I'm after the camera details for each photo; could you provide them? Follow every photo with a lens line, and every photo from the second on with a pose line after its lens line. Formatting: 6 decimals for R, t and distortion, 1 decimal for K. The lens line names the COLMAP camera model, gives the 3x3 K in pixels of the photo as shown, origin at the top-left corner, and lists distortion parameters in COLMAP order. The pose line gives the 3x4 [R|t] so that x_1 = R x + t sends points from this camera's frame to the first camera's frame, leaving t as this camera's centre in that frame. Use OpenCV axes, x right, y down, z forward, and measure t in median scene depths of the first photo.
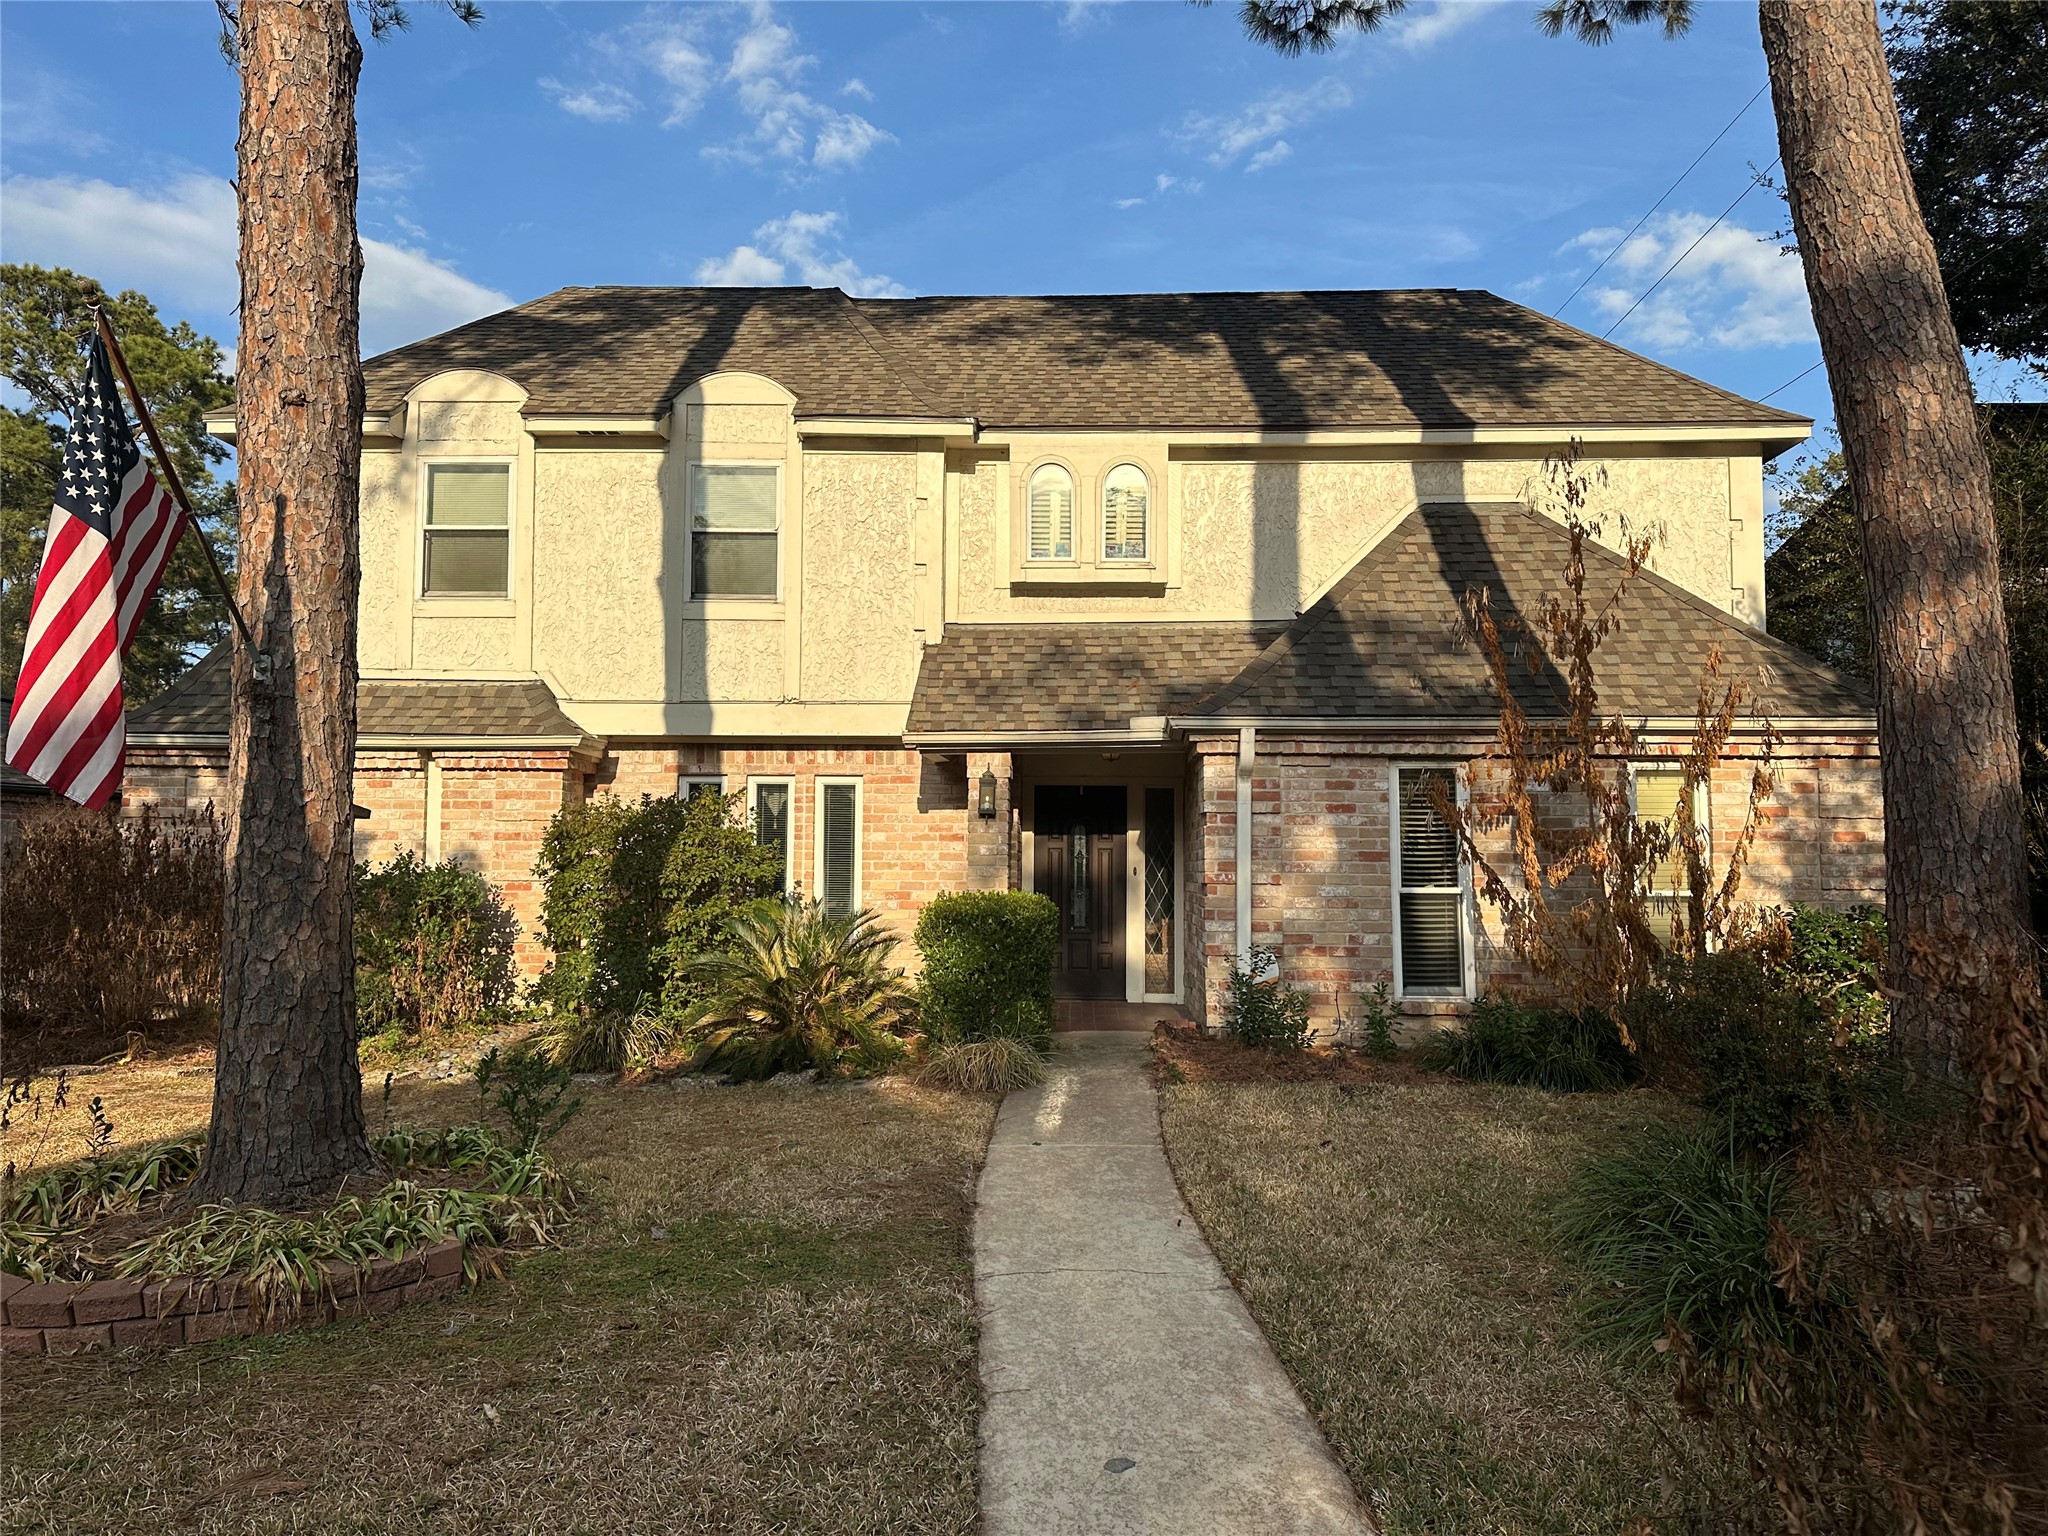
lens RADIAL K [[1507.3, 0, 1024.0], [0, 1507.3, 768.0], [0, 0, 1]] dist [0.205893, -0.425179]
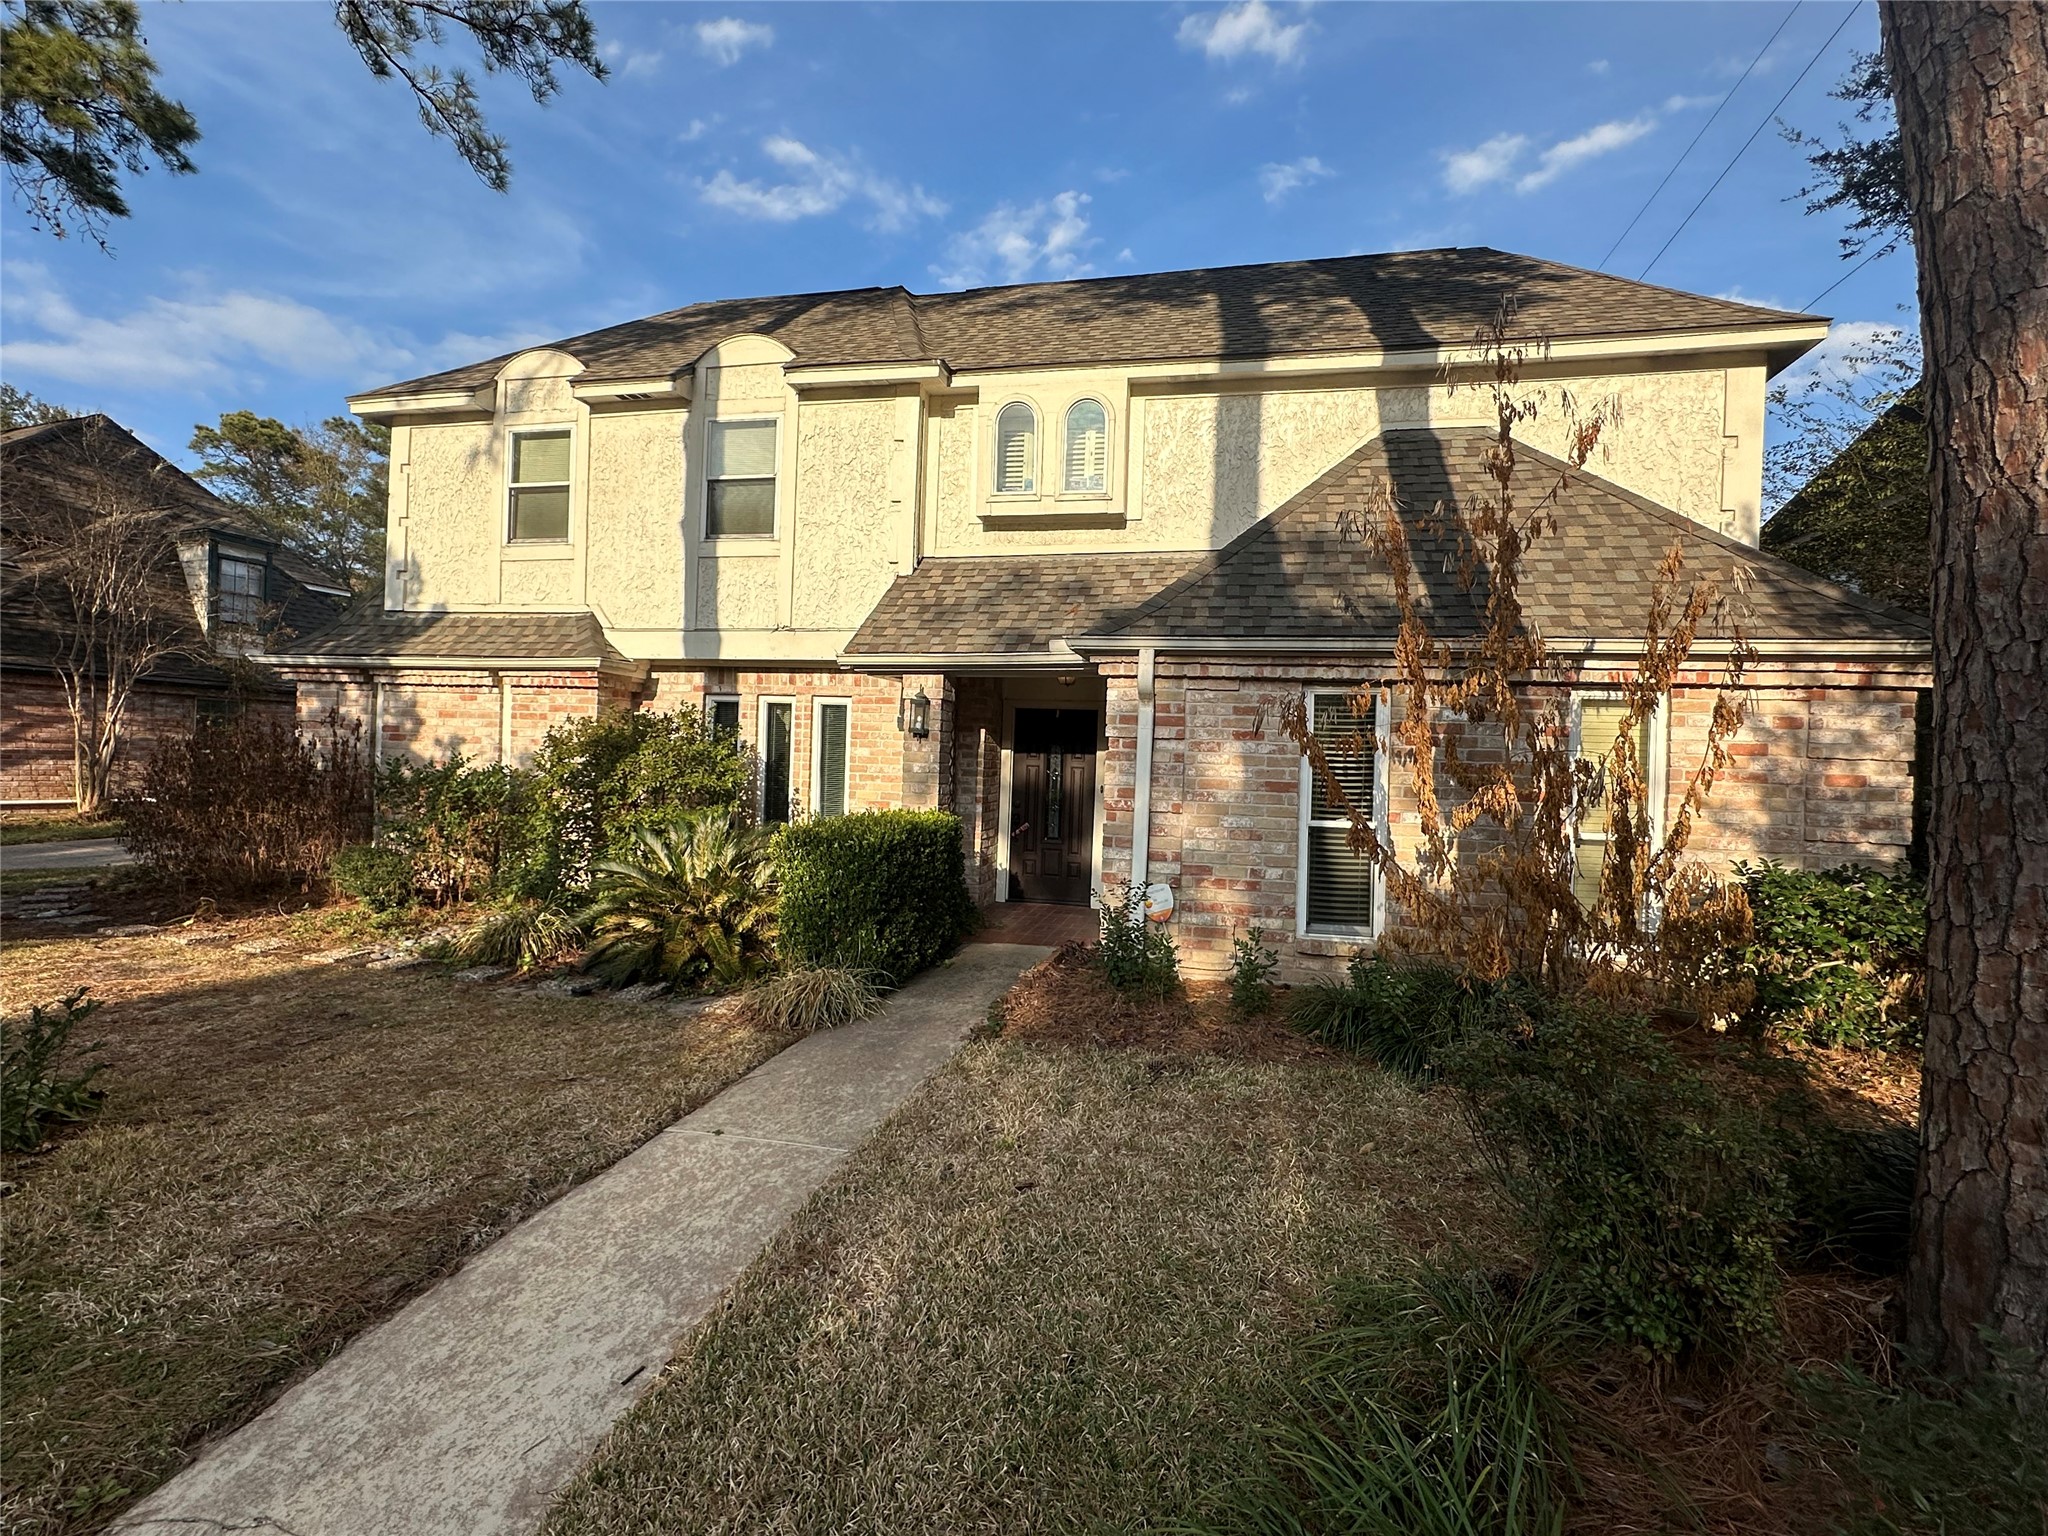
lens RADIAL K [[979.7, 0, 1024.0], [0, 979.7, 768.0], [0, 0, 1]] dist [-0.003885, 0.000709]
pose [[0.978611, 0.028533, -0.203729, 0.173497], [-0.014463, 0.997427, 0.070220, 0.005254], [0.205208, -0.065772, 0.976506, 0.329795]]
